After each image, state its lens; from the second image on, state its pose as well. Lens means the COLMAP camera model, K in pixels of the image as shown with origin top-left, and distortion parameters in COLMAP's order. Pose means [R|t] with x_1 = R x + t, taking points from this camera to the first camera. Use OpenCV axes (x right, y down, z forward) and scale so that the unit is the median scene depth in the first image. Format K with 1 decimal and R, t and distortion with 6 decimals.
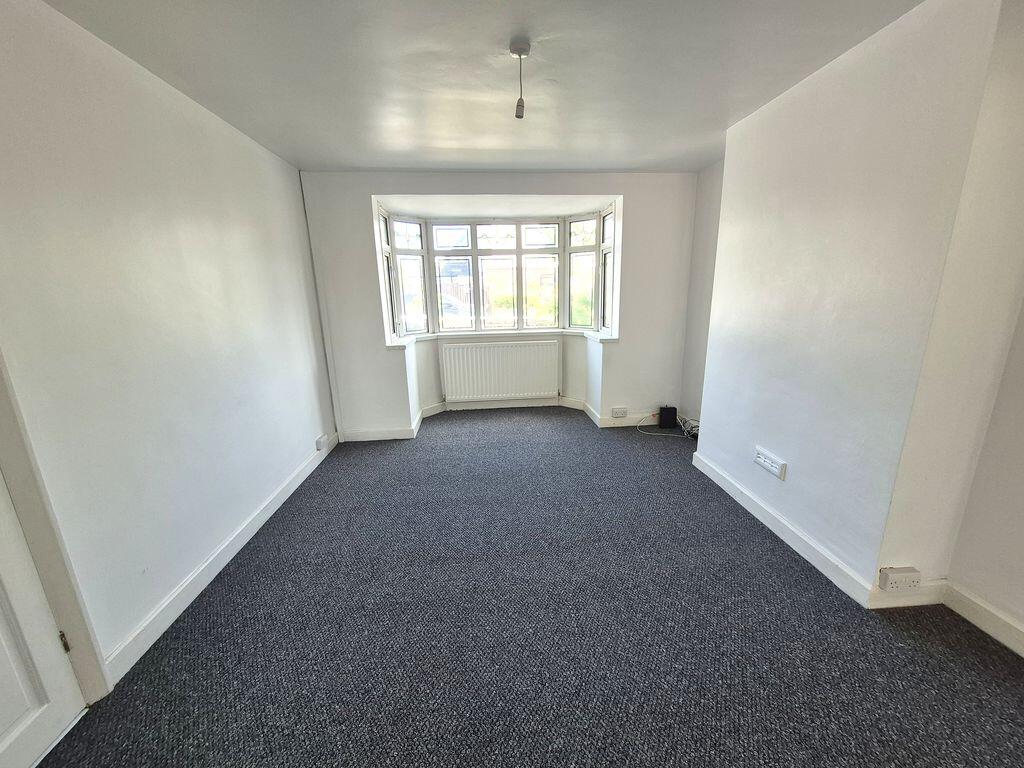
lens RADIAL K [[398.1, 0, 516.6], [0, 398.1, 388.5], [0, 0, 1]] dist [0.003215, -0.004733]
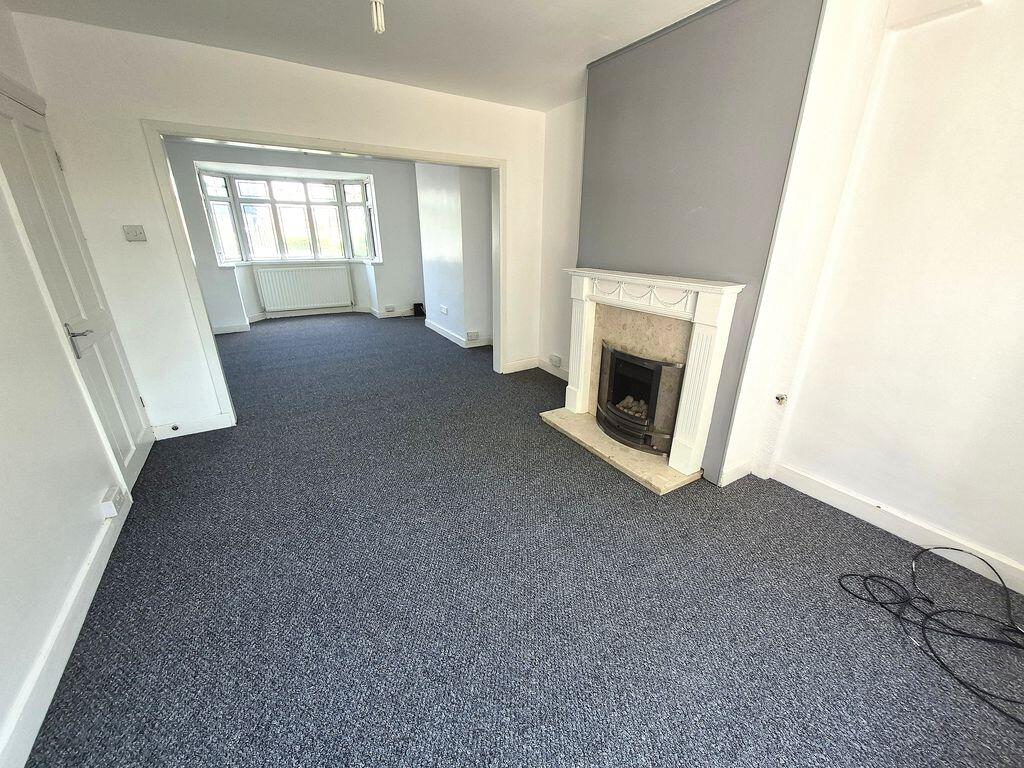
lens RADIAL K [[398.1, 0, 516.6], [0, 398.1, 388.5], [0, 0, 1]] dist [0.003215, -0.004733]
pose [[0.893666, -0.134617, 0.428065, -0.027156], [0.085256, 0.987502, 0.132560, 0.199679], [-0.440560, -0.081969, 0.893973, -0.702054]]
